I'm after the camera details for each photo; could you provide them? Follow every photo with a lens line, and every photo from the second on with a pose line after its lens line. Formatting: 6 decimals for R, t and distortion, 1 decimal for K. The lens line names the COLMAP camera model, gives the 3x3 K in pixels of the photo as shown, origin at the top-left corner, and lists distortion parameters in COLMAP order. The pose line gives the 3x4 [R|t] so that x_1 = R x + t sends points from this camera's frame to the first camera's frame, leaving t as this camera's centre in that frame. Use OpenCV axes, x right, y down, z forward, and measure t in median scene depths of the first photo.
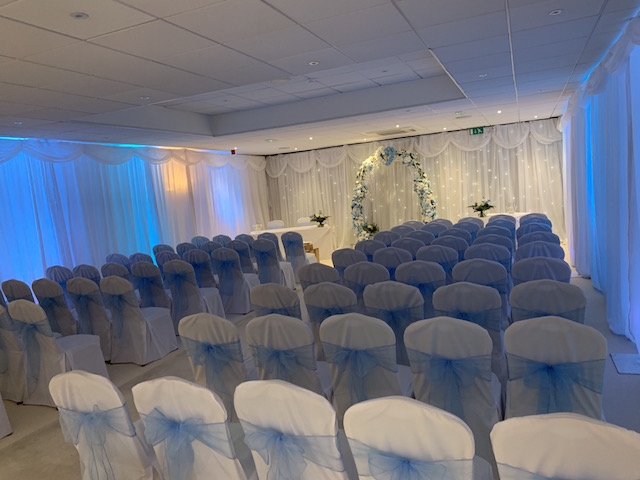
lens RADIAL K [[495.7, 0, 328.4], [0, 495.7, 238.7], [0, 0, 1]] dist [0.111894, -0.191127]
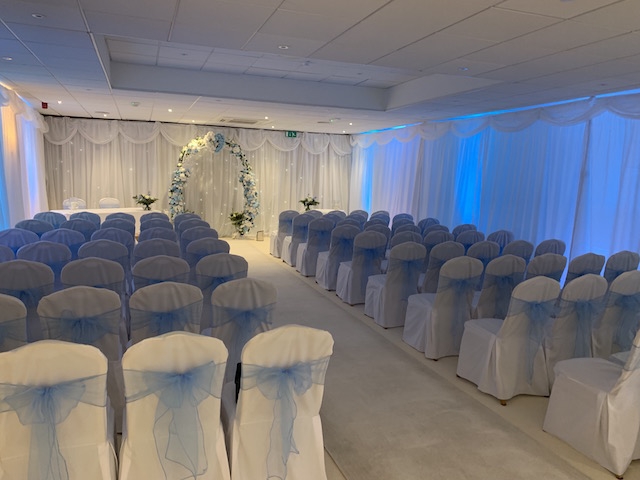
lens RADIAL K [[495.7, 0, 328.4], [0, 495.7, 238.7], [0, 0, 1]] dist [0.111894, -0.191127]
pose [[0.734340, 0.030883, 0.678079, -0.384992], [-0.031786, 0.999433, -0.011096, 0.027218], [-0.678038, -0.013405, 0.734905, 0.124909]]
